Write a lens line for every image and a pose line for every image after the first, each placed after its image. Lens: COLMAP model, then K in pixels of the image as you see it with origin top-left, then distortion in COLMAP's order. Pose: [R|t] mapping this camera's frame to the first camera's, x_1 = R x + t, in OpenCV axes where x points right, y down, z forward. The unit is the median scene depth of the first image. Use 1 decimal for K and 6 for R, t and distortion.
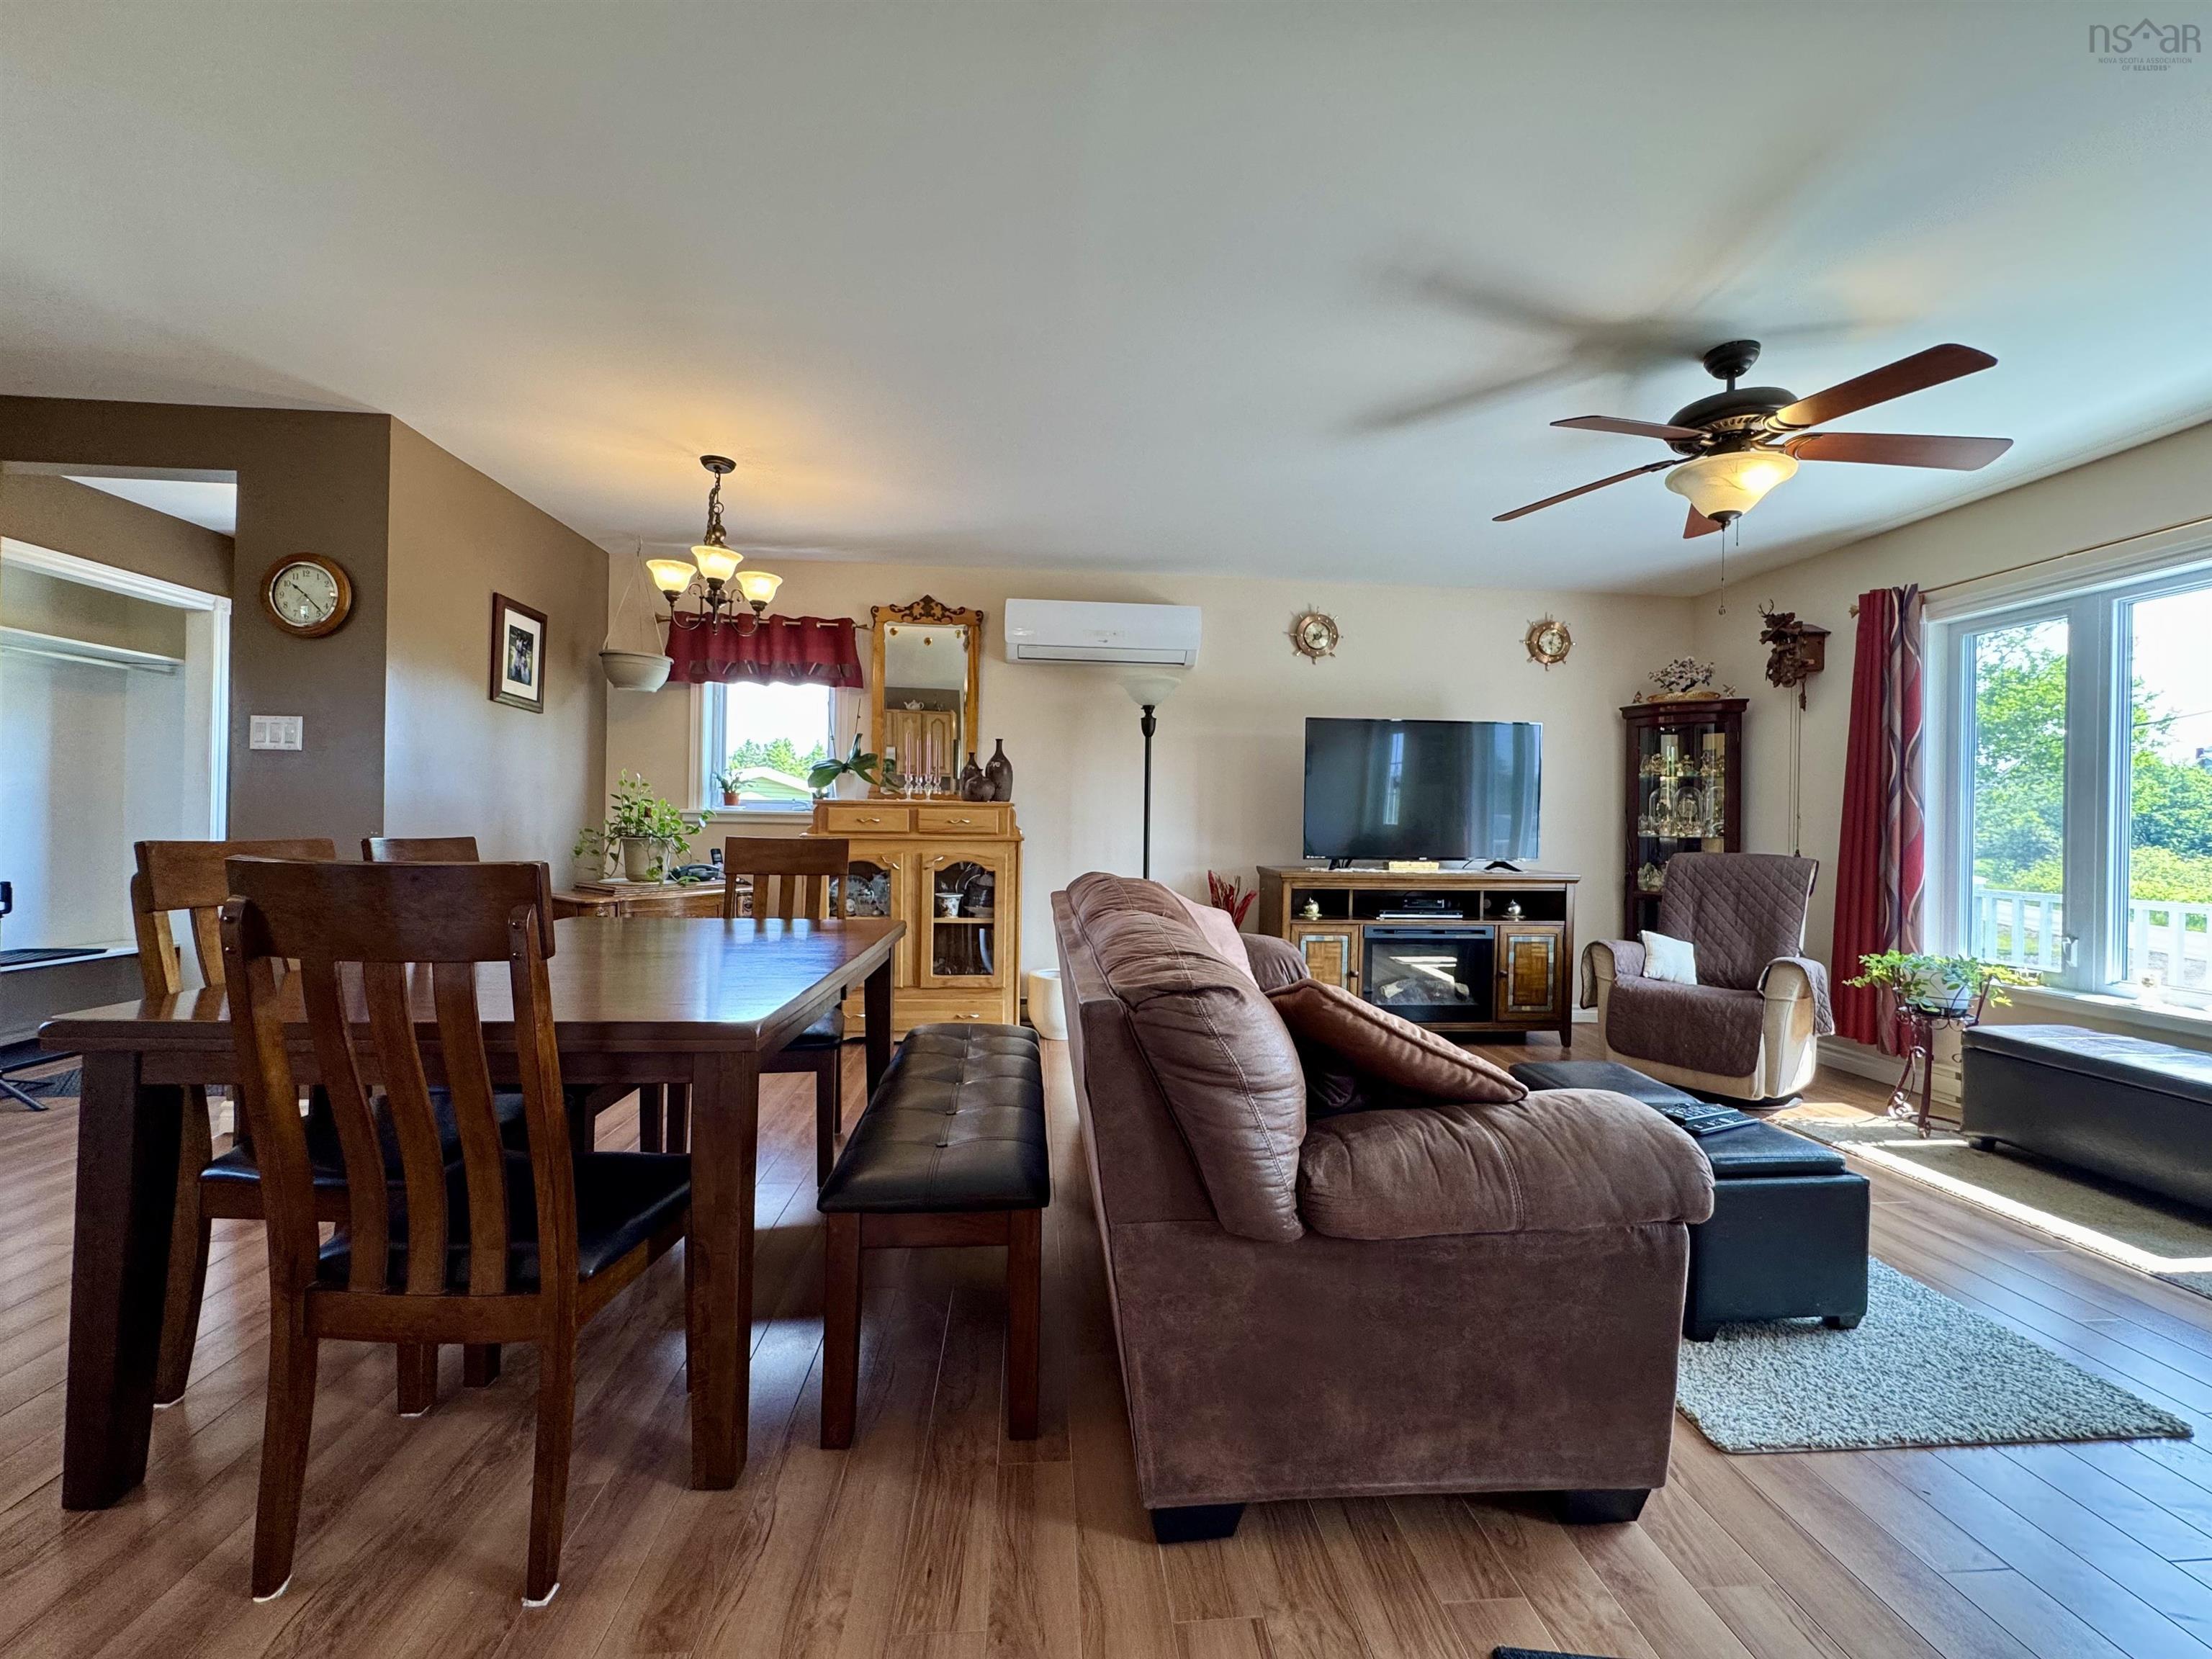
lens RADIAL K [[881.8, 0, 1105.1], [0, 881.8, 824.9], [0, 0, 1]] dist [-0.004103, 0.000180]
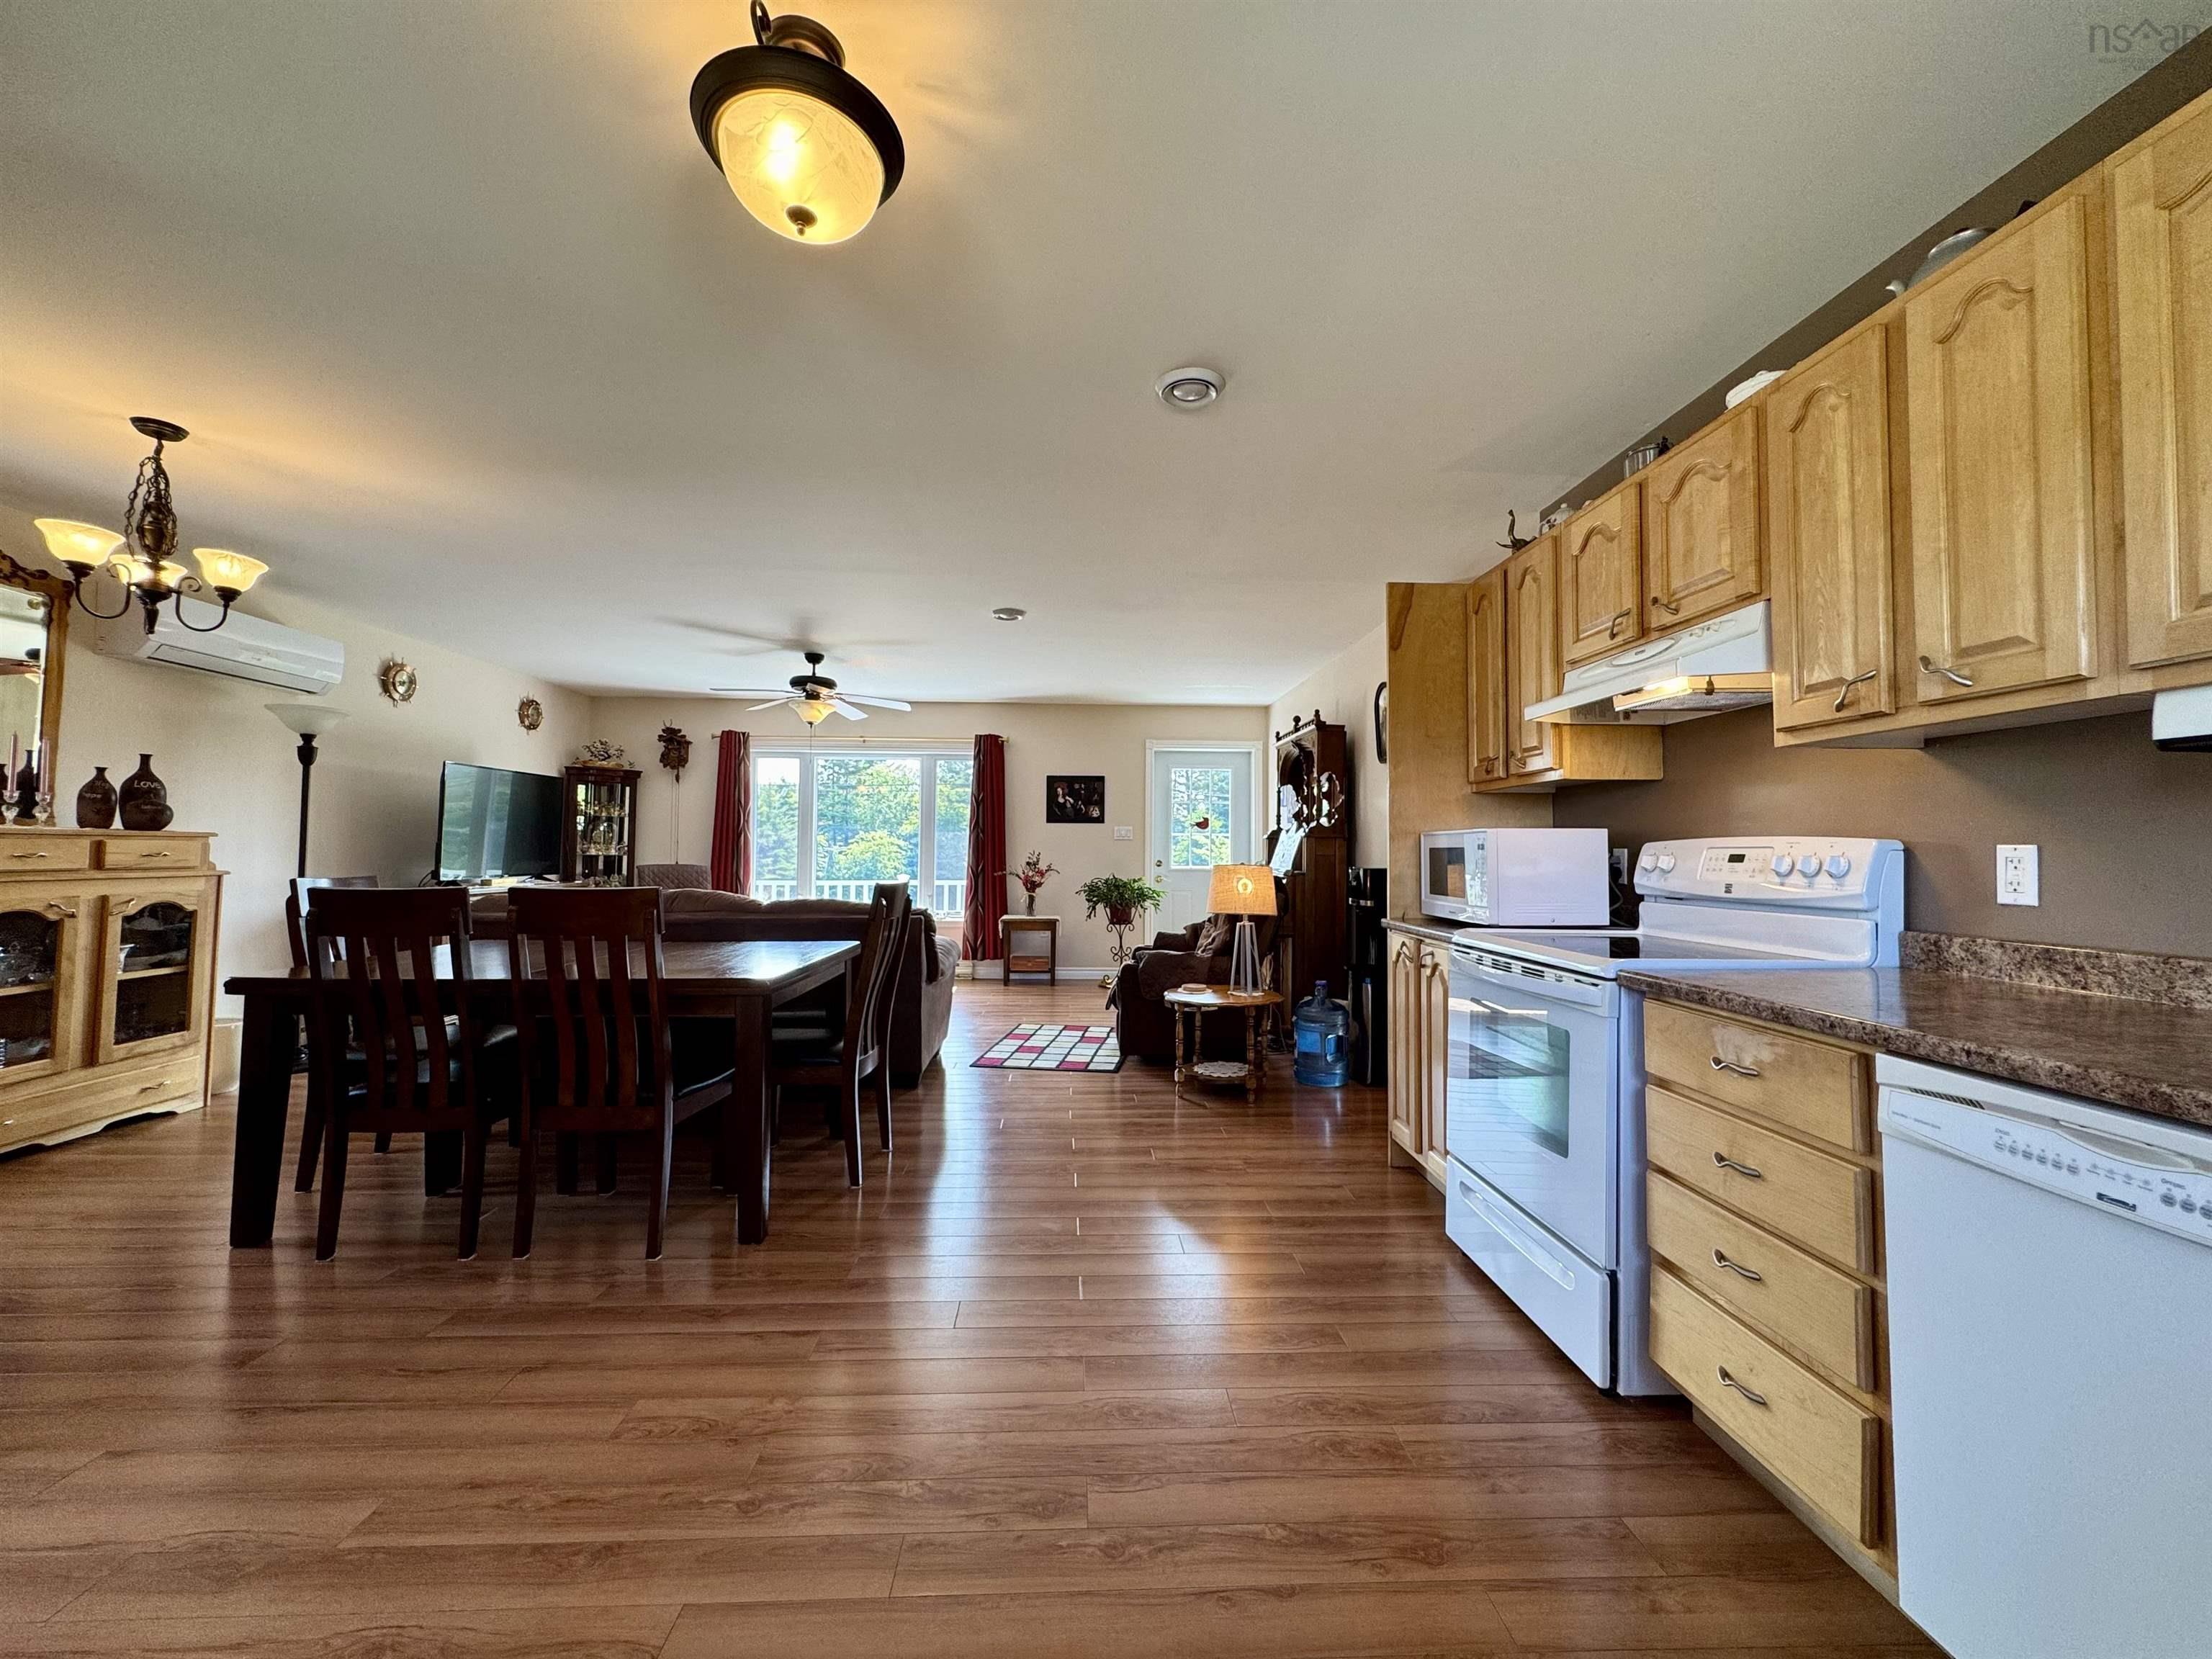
lens RADIAL K [[881.8, 0, 1105.1], [0, 881.8, 824.9], [0, 0, 1]] dist [-0.004103, 0.000180]
pose [[0.036790, 0.014424, 0.999219, -0.910449], [-0.007766, 0.999870, -0.014148, -0.025760], [-0.999293, -0.007240, 0.036898, 0.062082]]
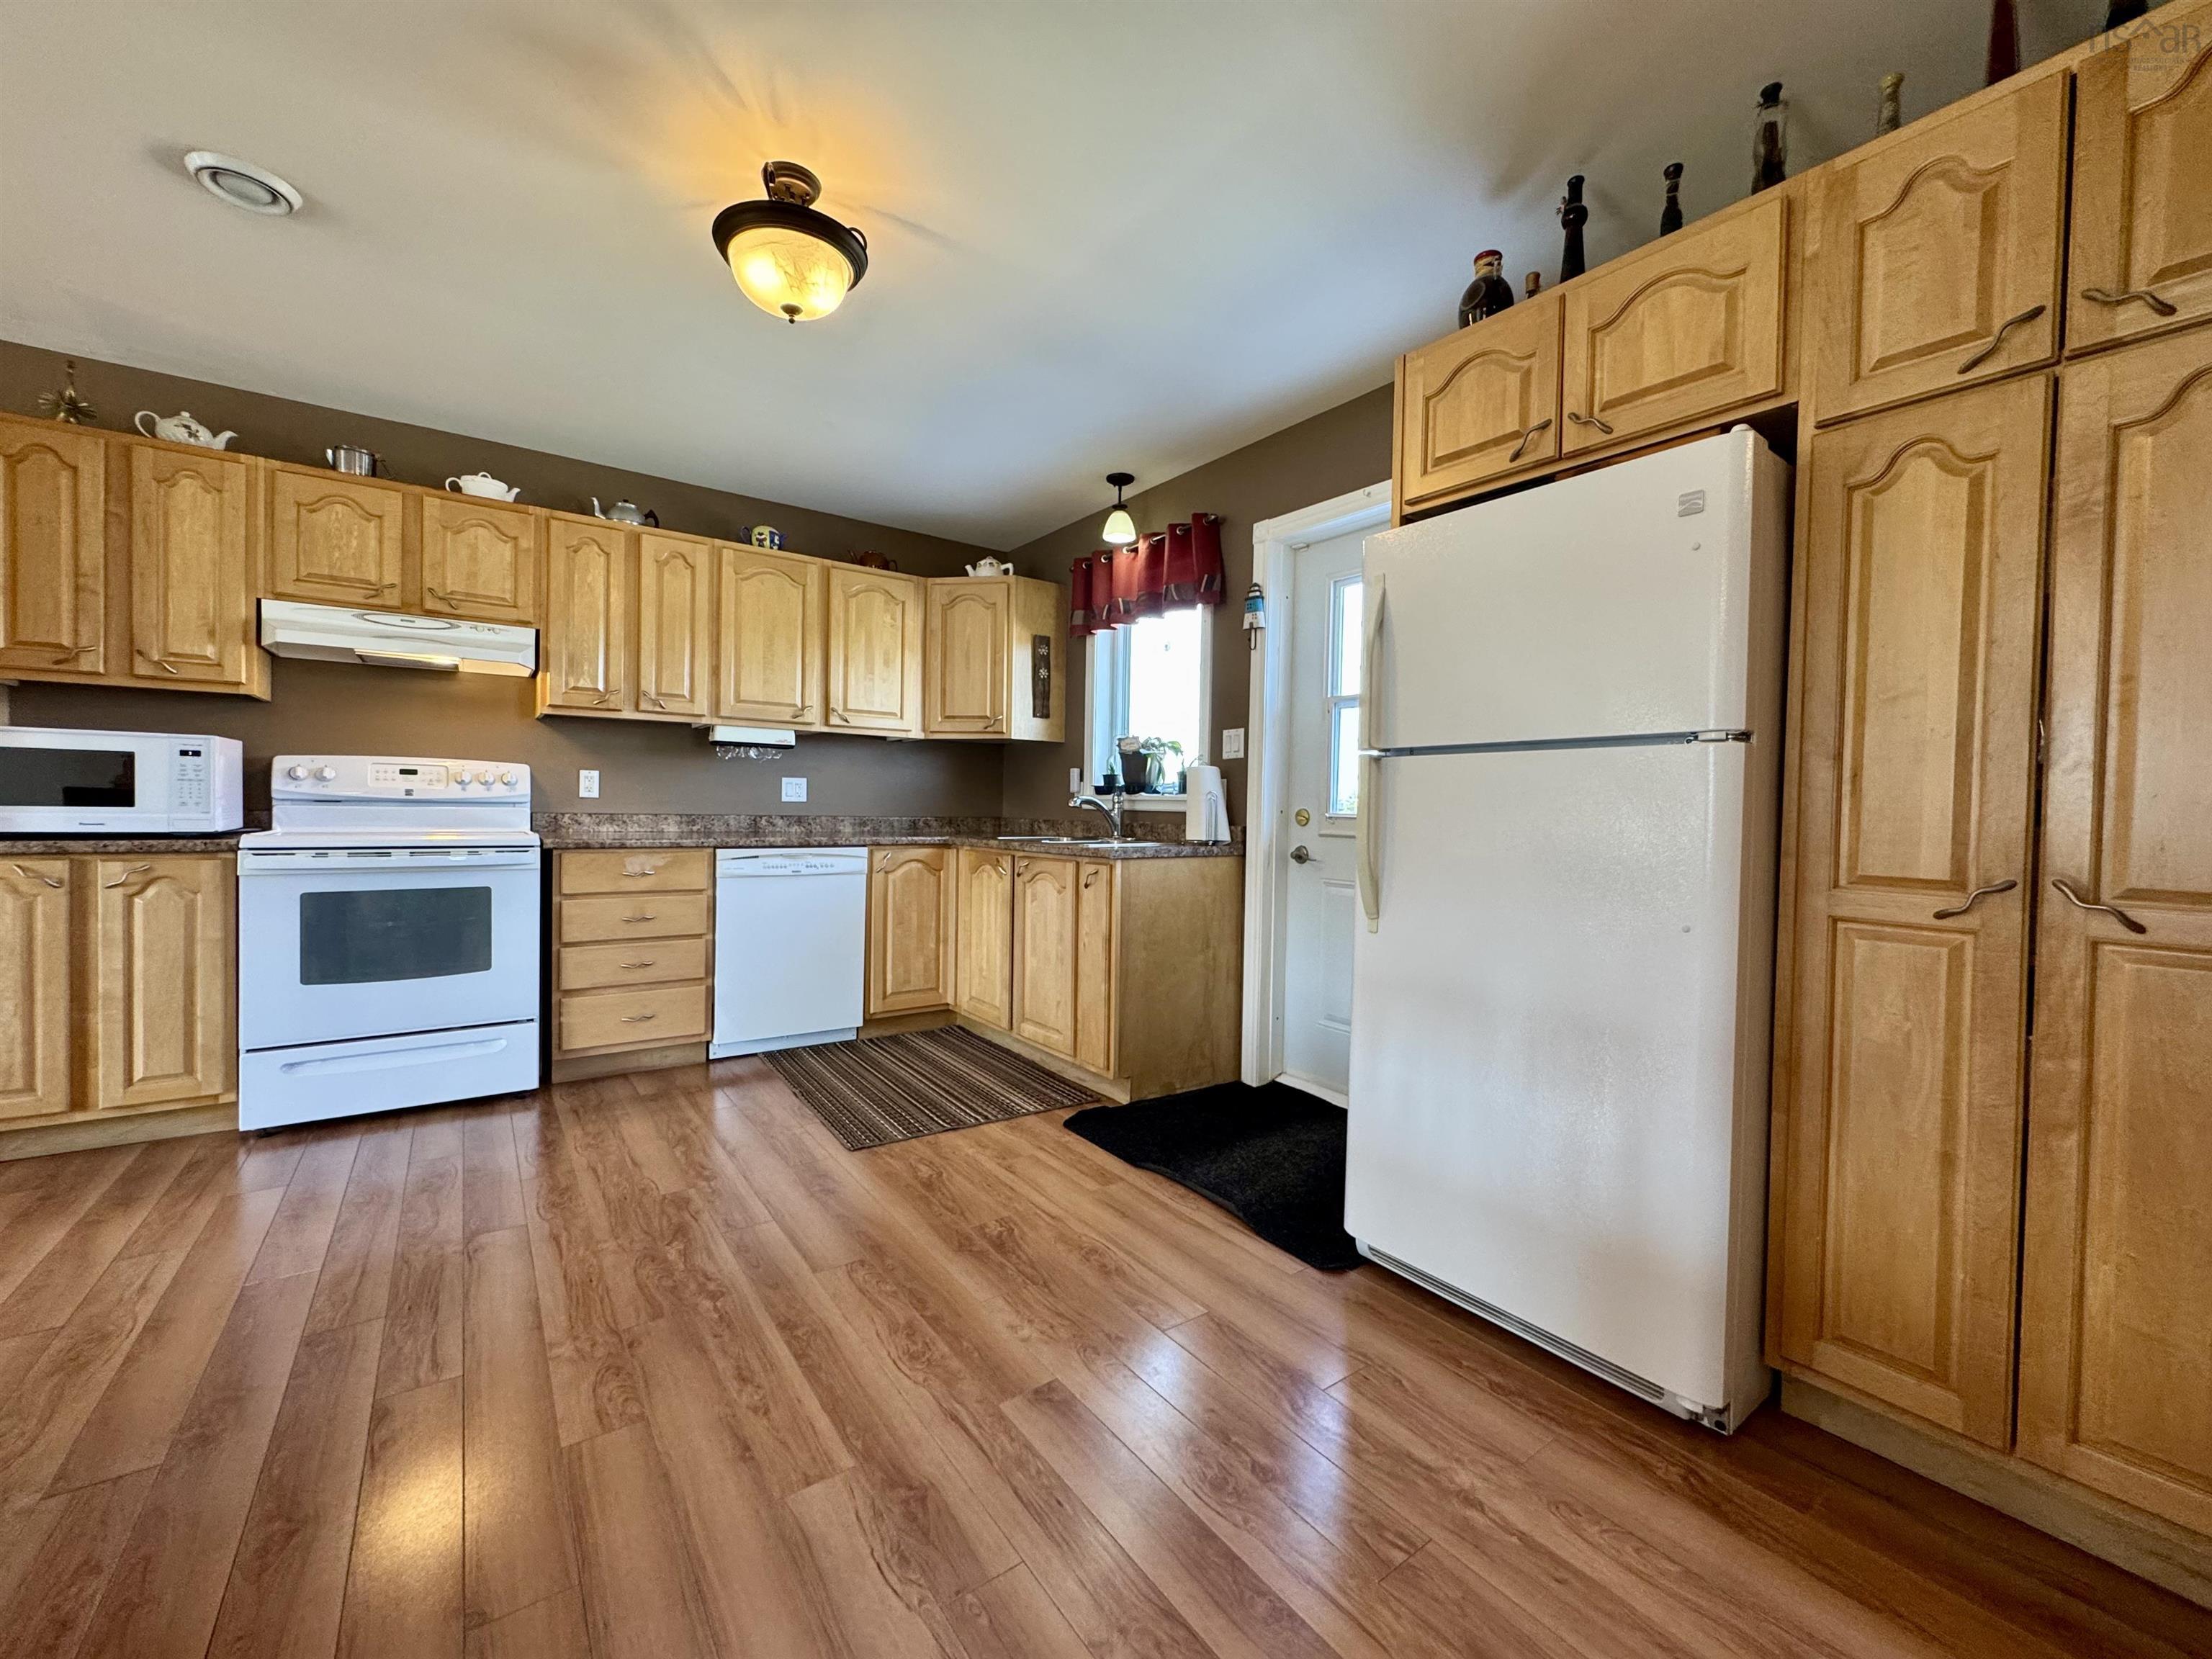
lens RADIAL K [[881.8, 0, 1105.1], [0, 881.8, 824.9], [0, 0, 1]] dist [-0.004103, 0.000180]
pose [[-0.853071, -0.023147, -0.521282, -0.512225], [-0.034105, 0.999353, 0.011436, -0.000732], [0.520680, 0.027534, -0.853308, 0.648837]]
